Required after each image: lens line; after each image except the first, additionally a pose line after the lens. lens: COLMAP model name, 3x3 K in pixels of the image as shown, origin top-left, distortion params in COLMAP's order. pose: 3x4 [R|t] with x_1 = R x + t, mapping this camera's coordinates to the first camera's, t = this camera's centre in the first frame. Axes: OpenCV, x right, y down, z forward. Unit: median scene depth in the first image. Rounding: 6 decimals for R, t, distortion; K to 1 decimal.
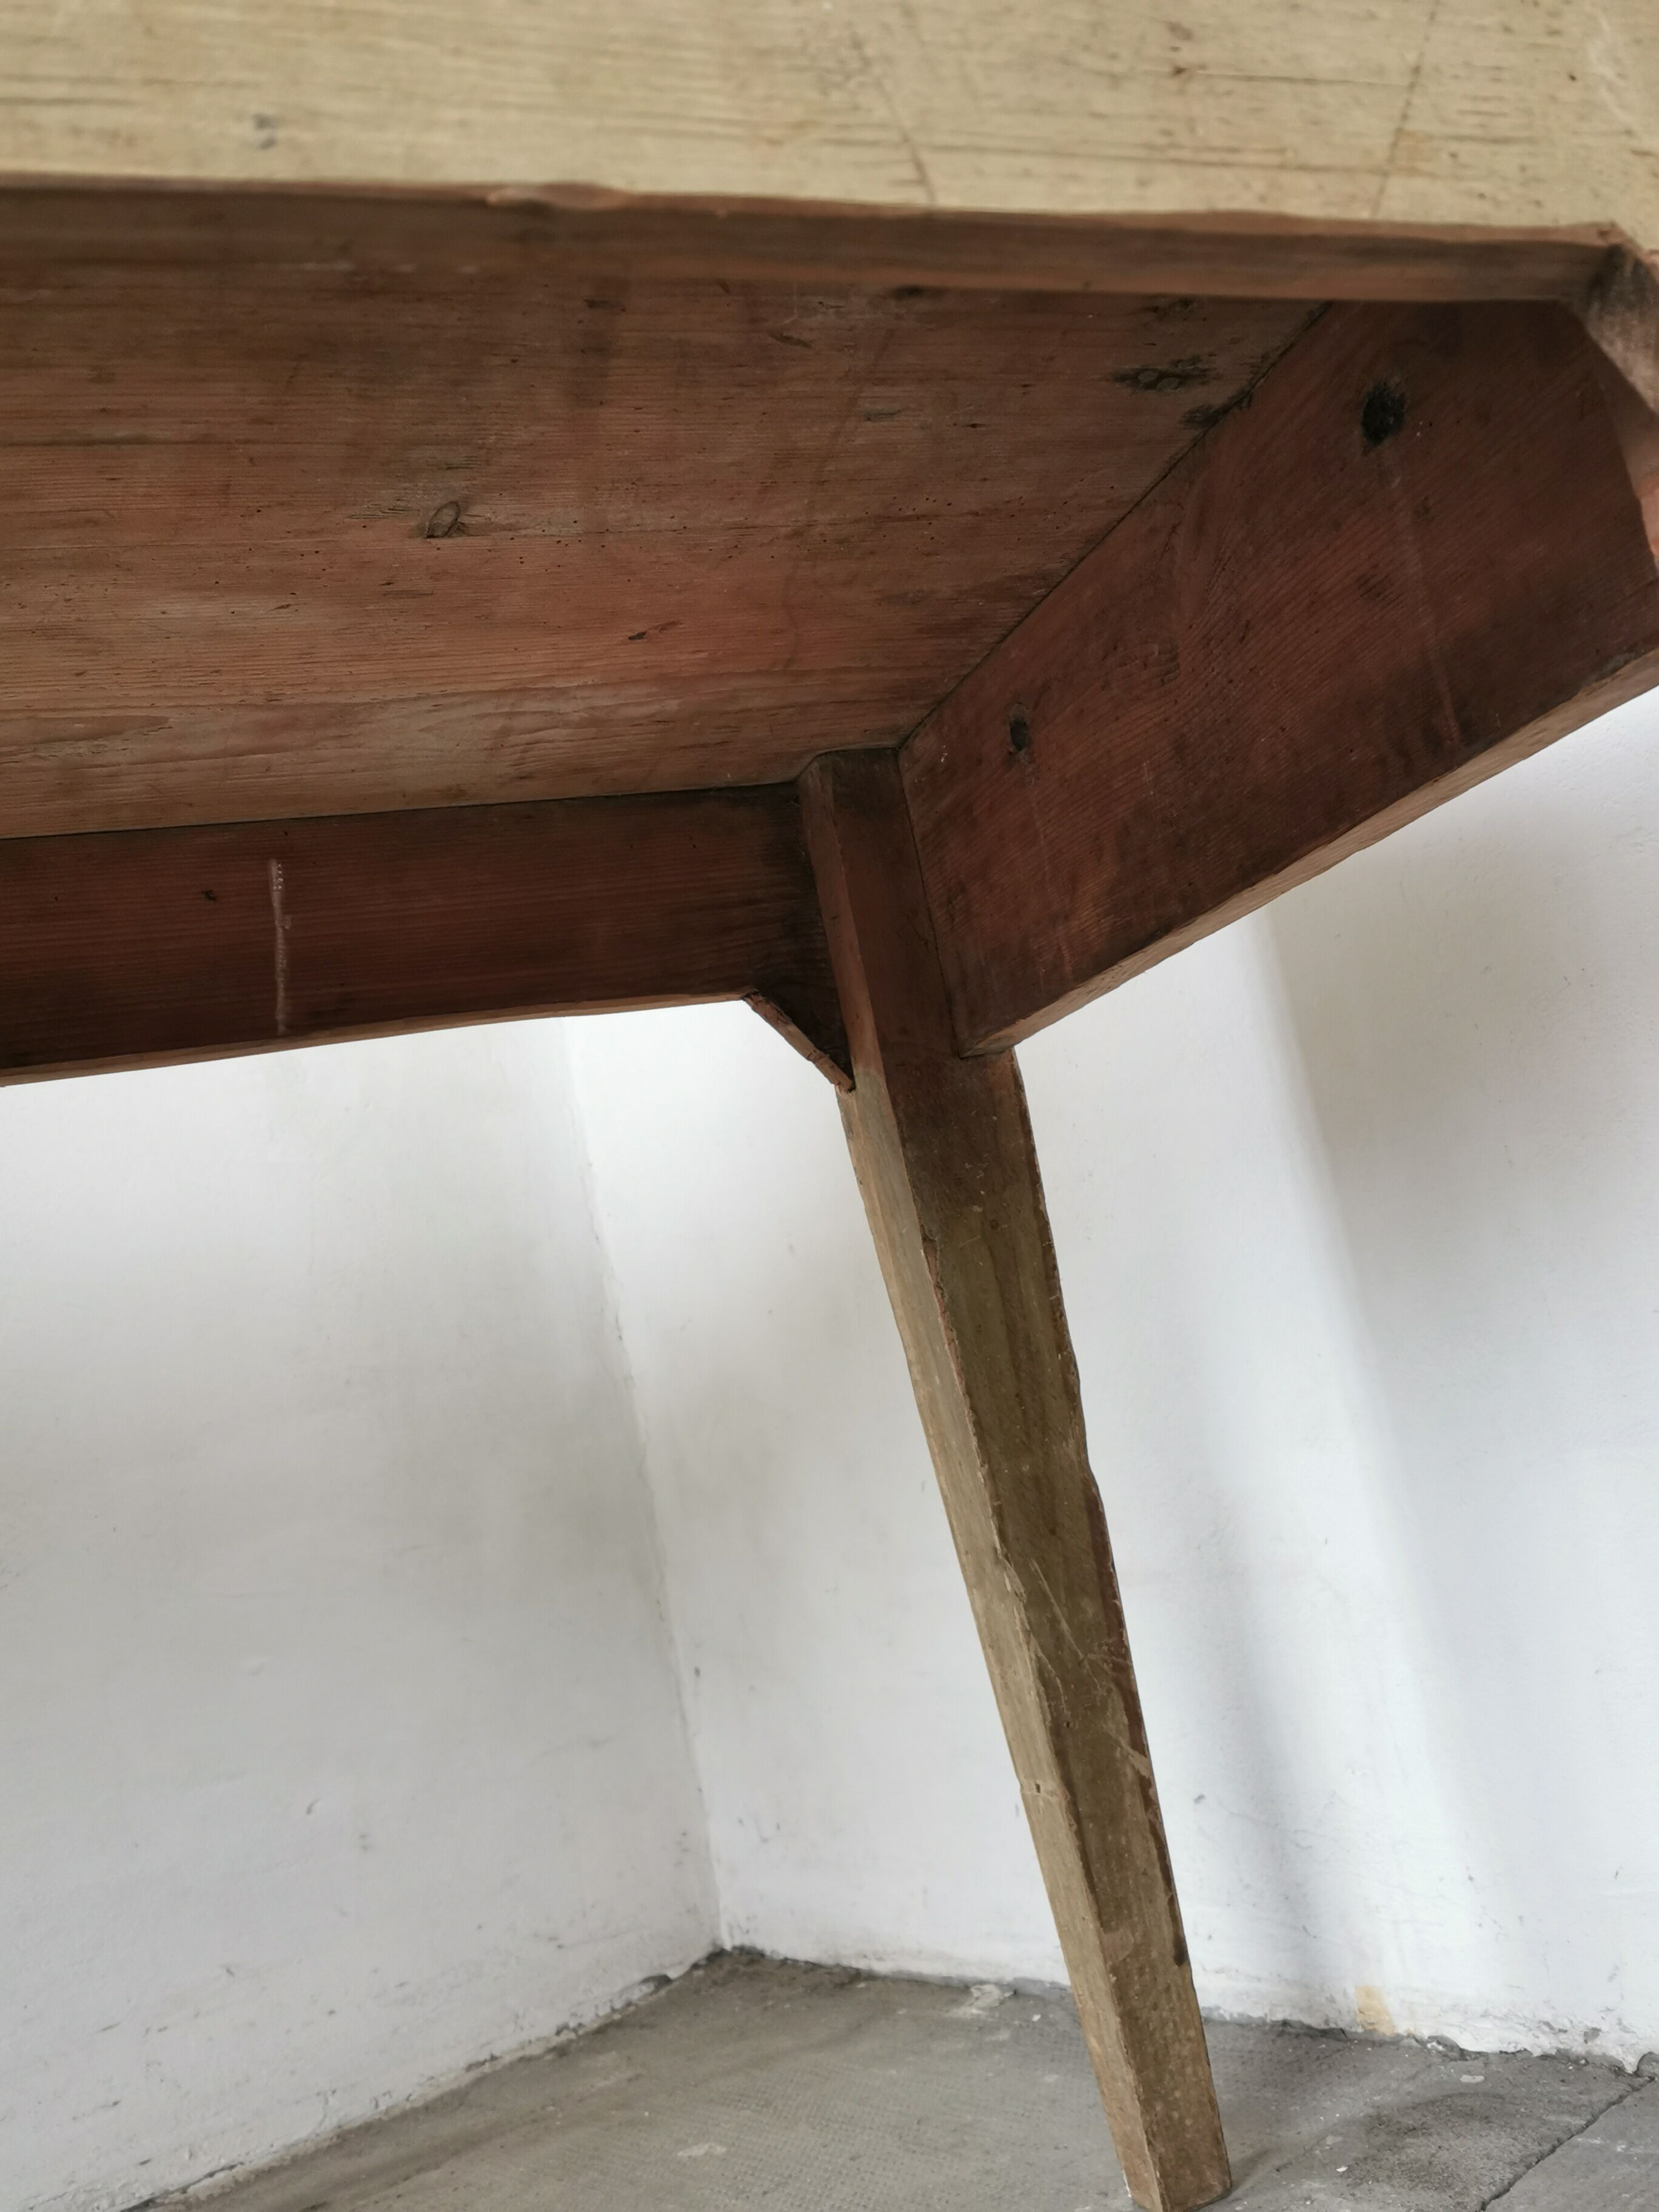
lens RADIAL K [[1947.2, 0, 859.0], [0, 1947.2, 1115.0], [0, 0, 1]] dist [0.037478, -0.043562]
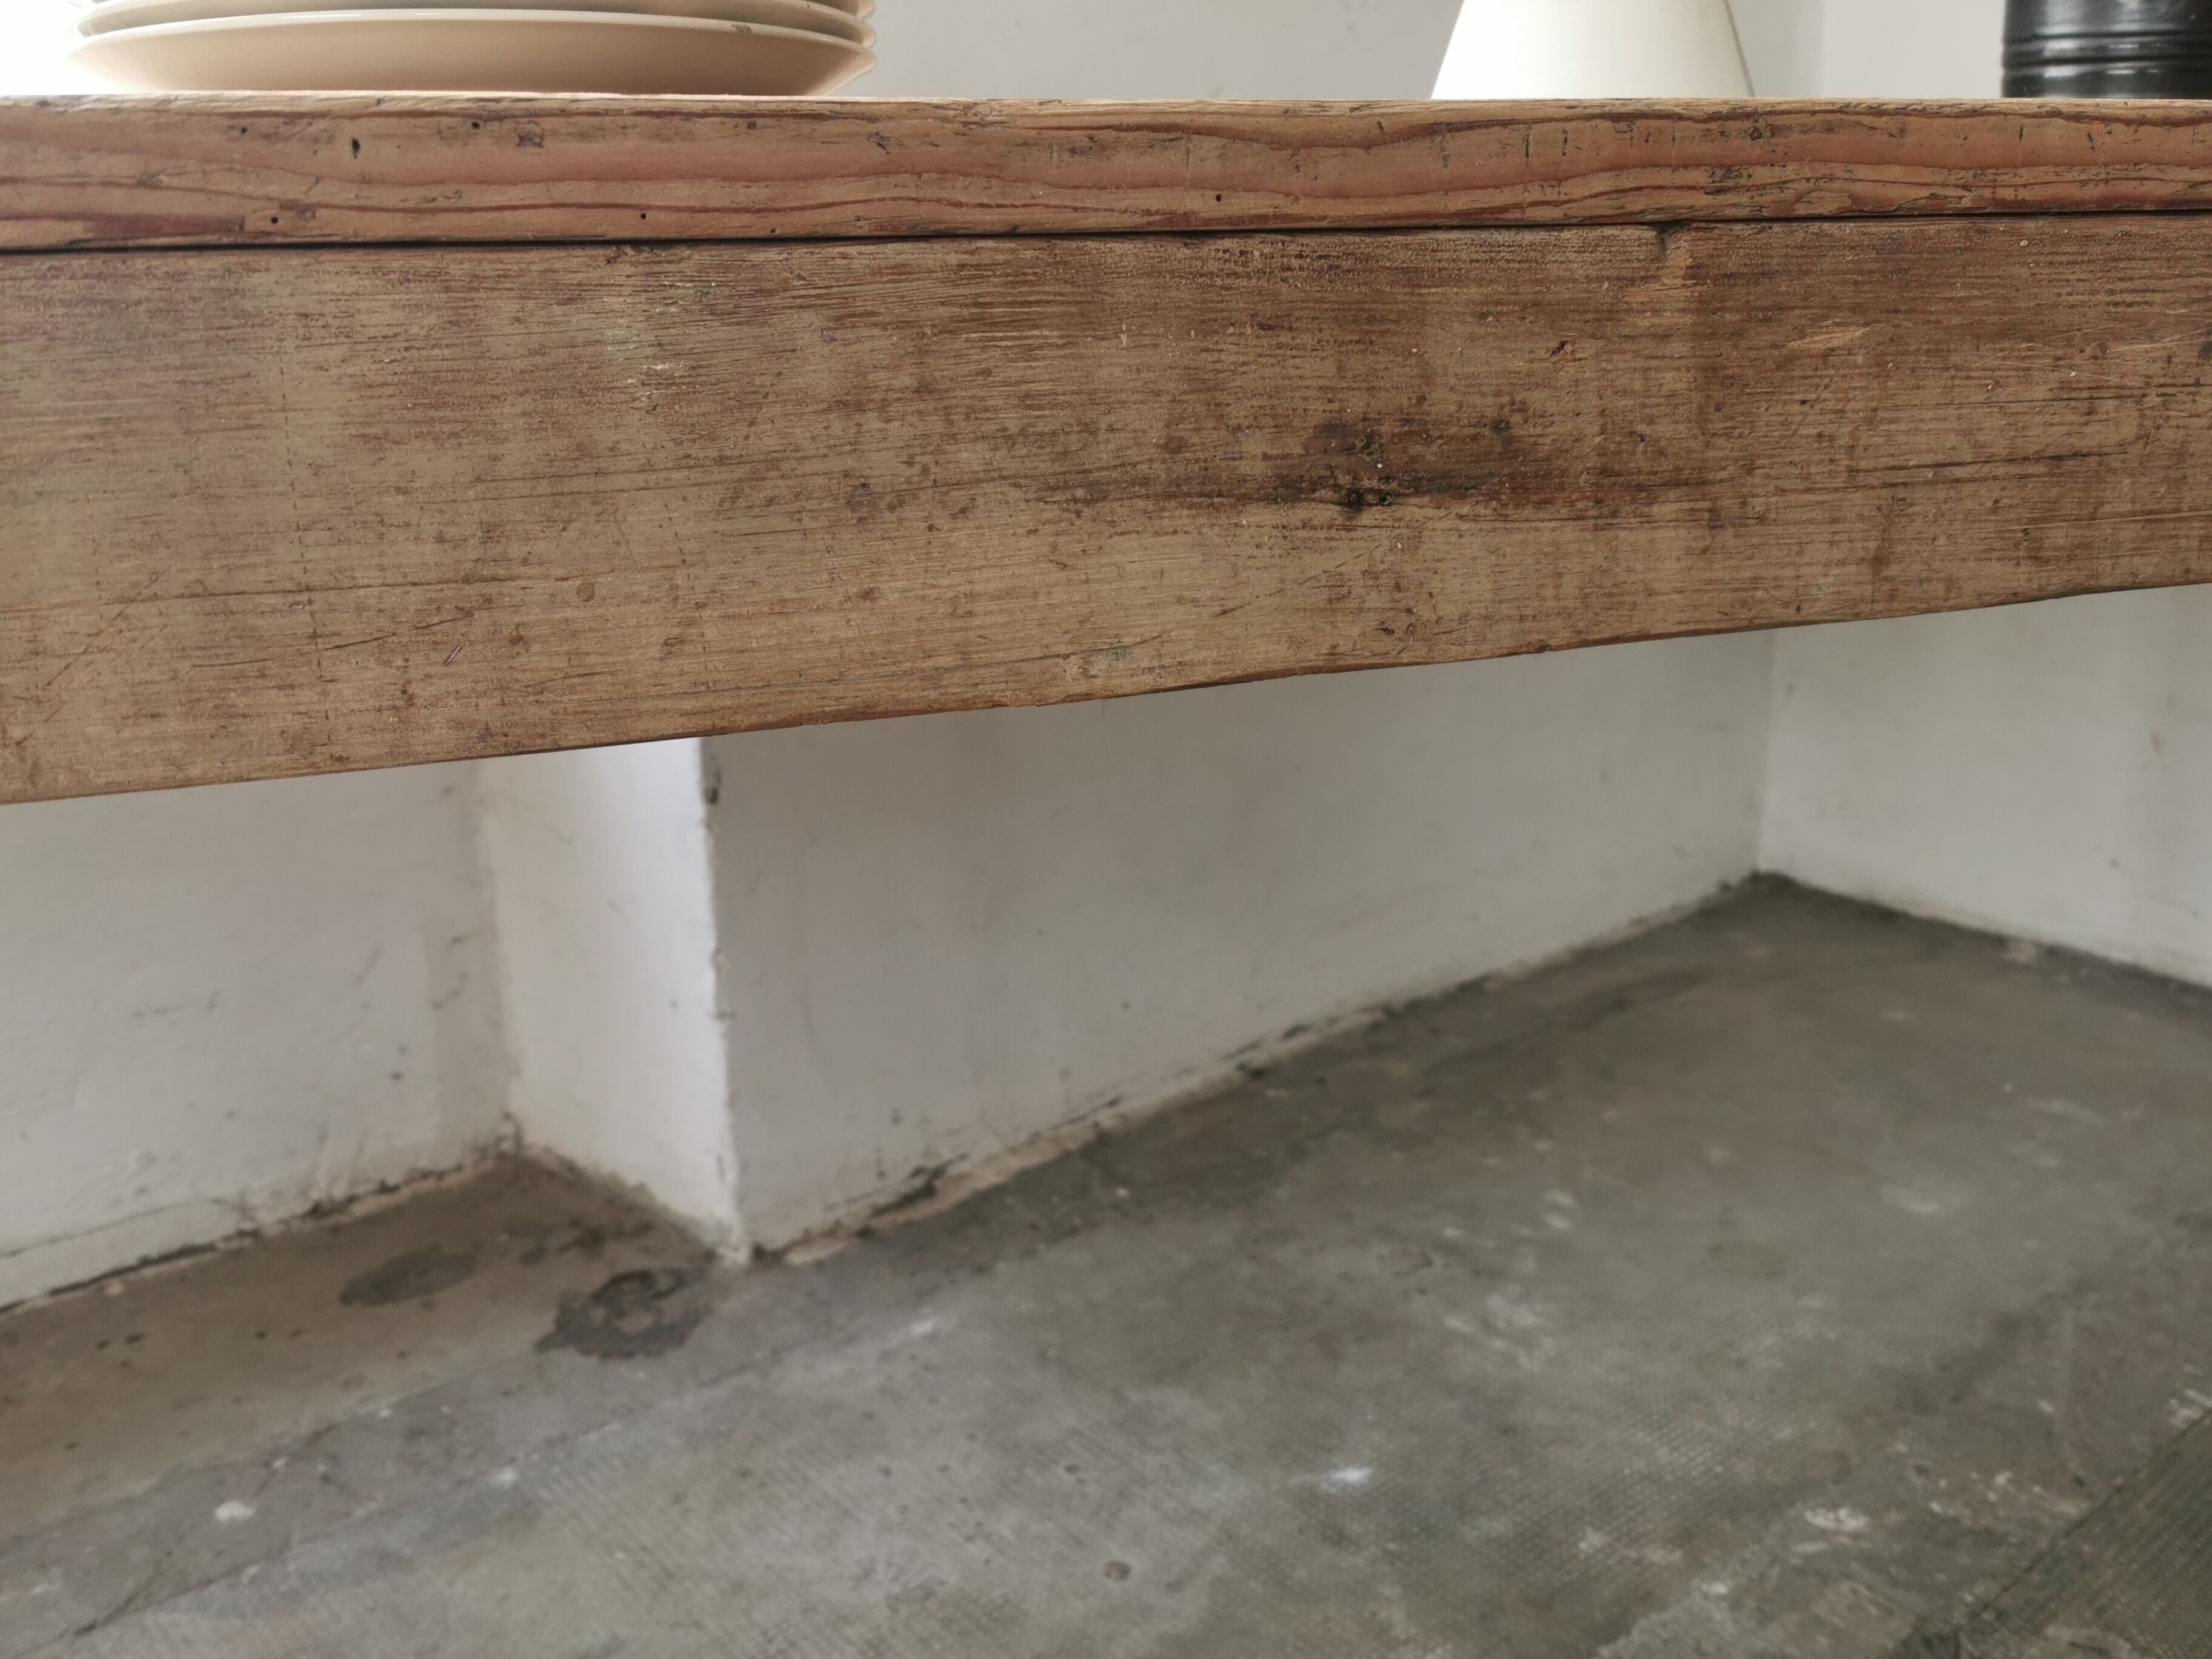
lens RADIAL K [[1958.3, 0, 1125.9], [0, 1958.3, 802.1], [0, 0, 1]] dist [0.052679, -0.083050]
pose [[0.983673, 0.175574, 0.039503, -0.974414], [-0.175870, 0.891309, 0.417898, -0.228652], [0.038162, -0.418022, 0.907635, -0.498176]]
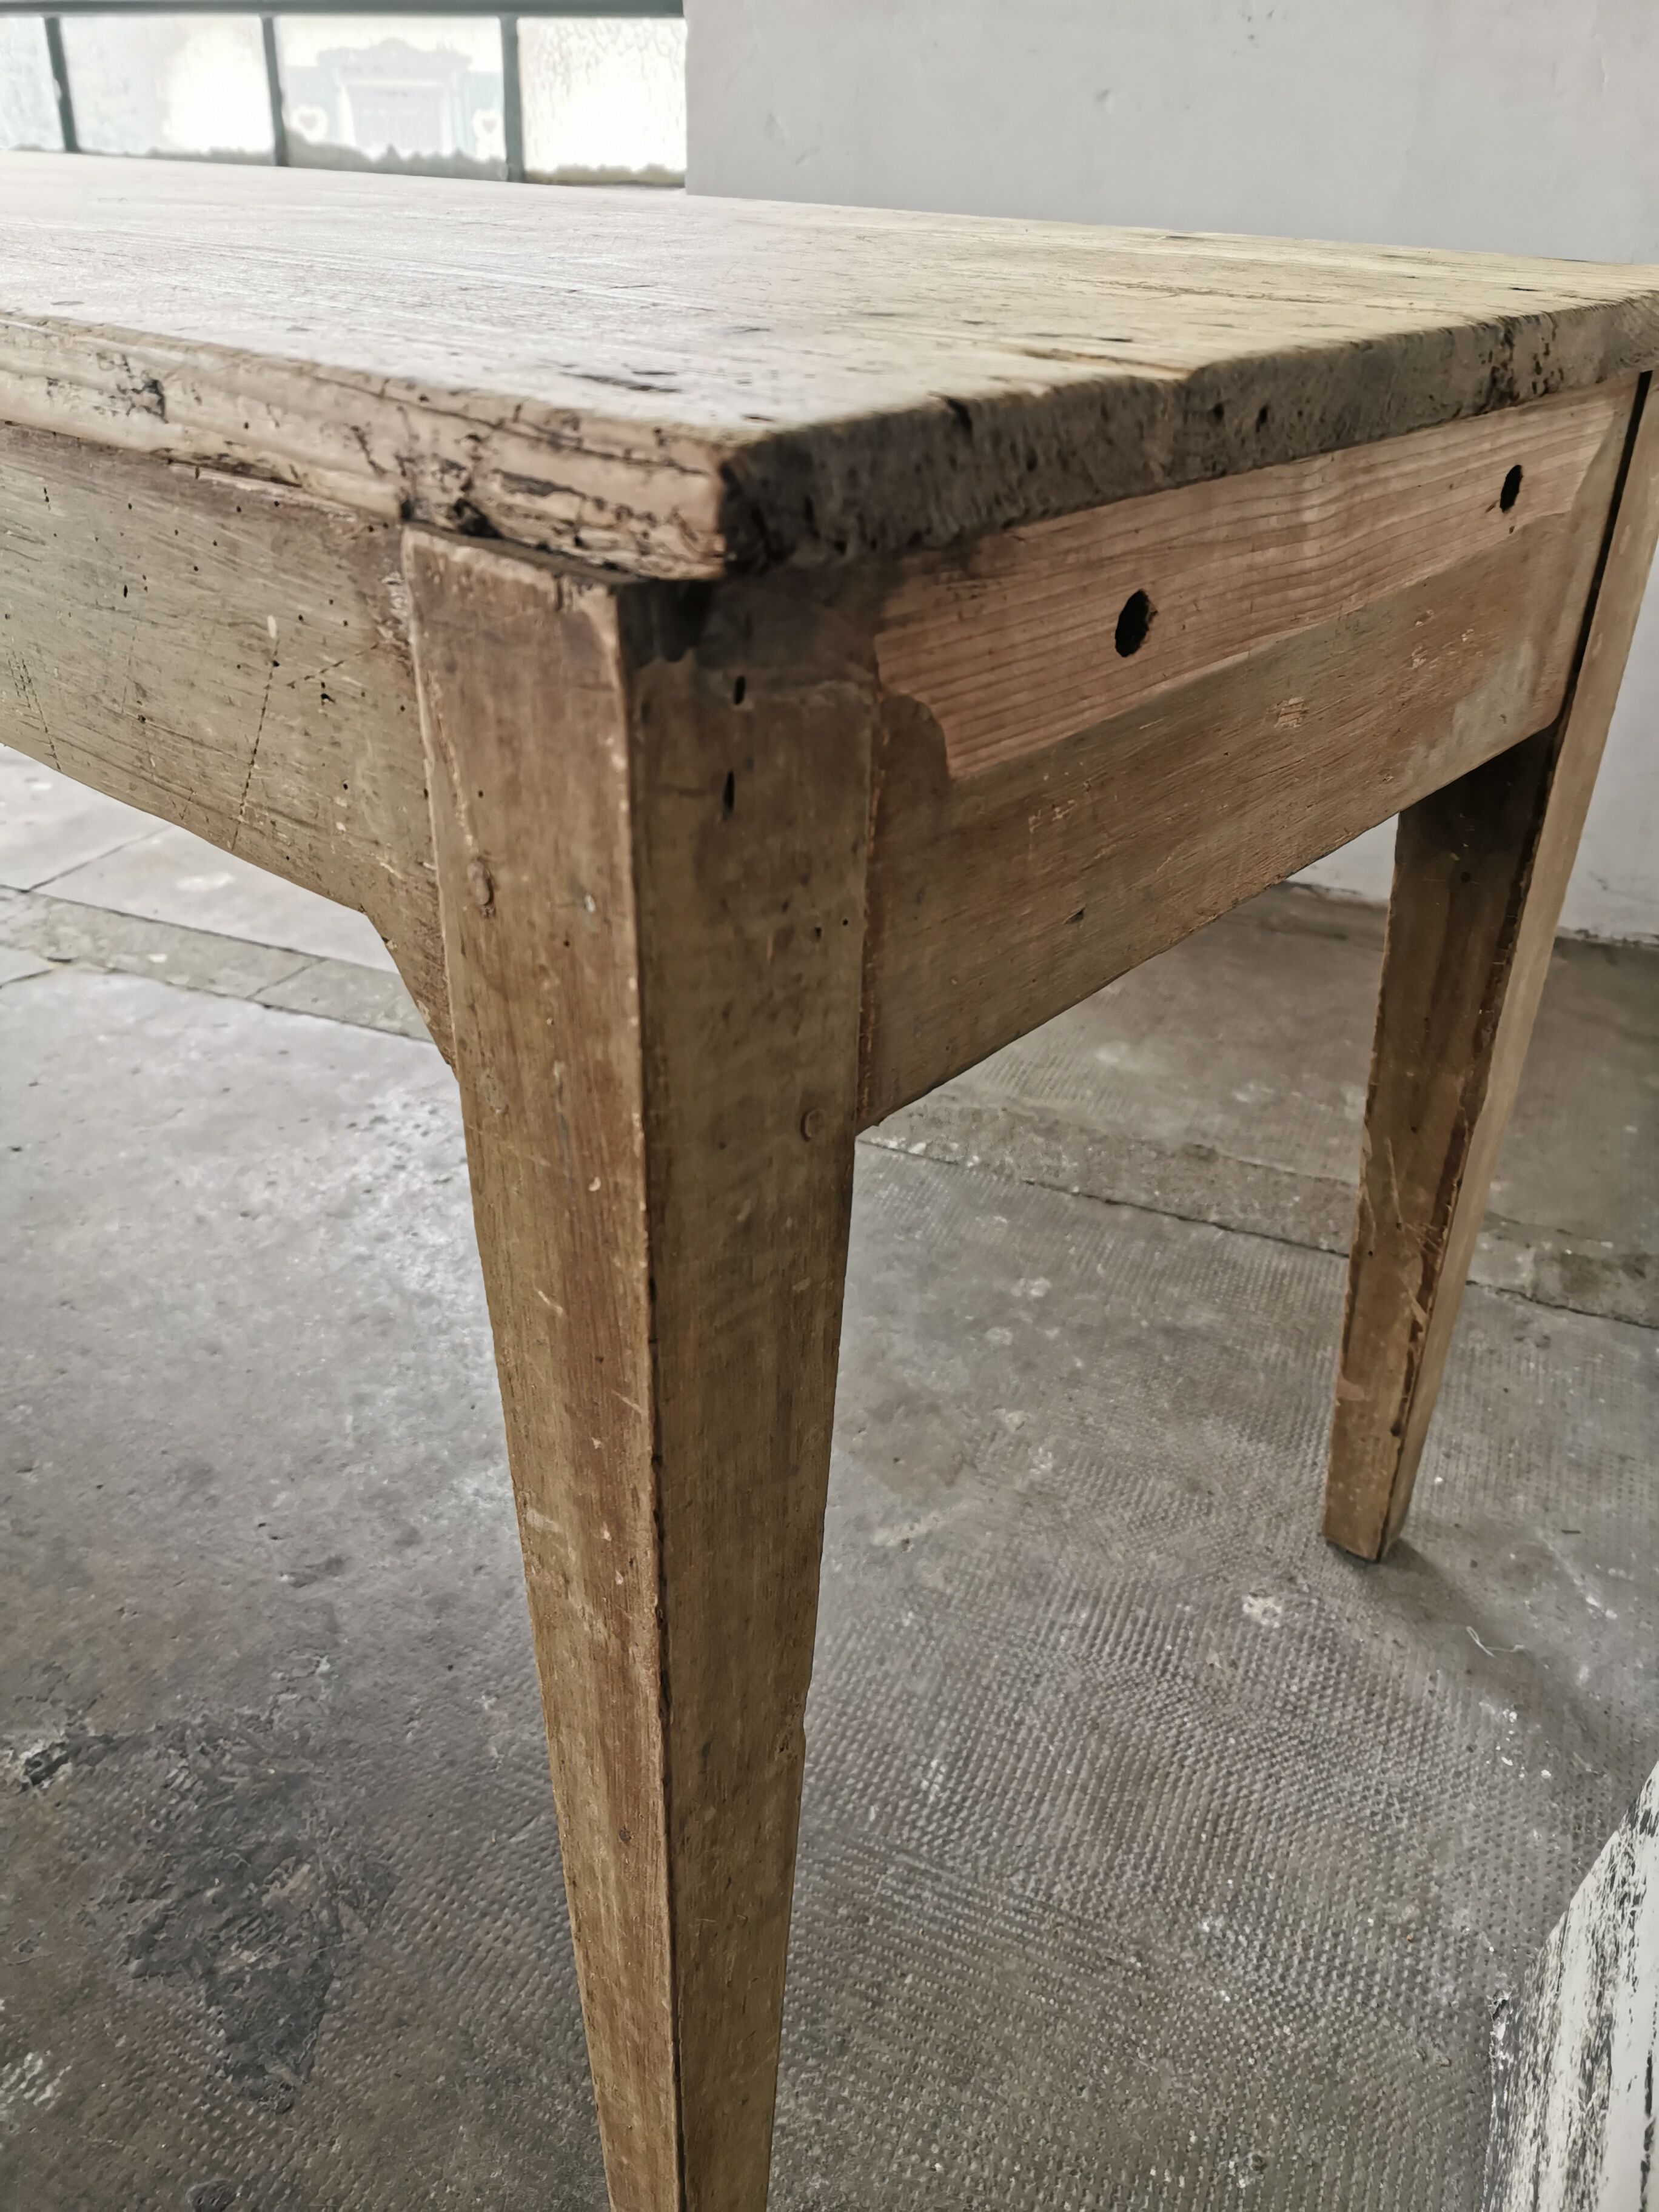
lens RADIAL K [[1712.8, 0, 813.7], [0, 1712.8, 1097.0], [0, 0, 1]] dist [0.043851, -0.033233]
pose [[0.459653, 0.611247, -0.644280, 0.580329], [0.011486, 0.721308, 0.692520, -0.502353], [0.888024, -0.325718, 0.324530, 0.382982]]
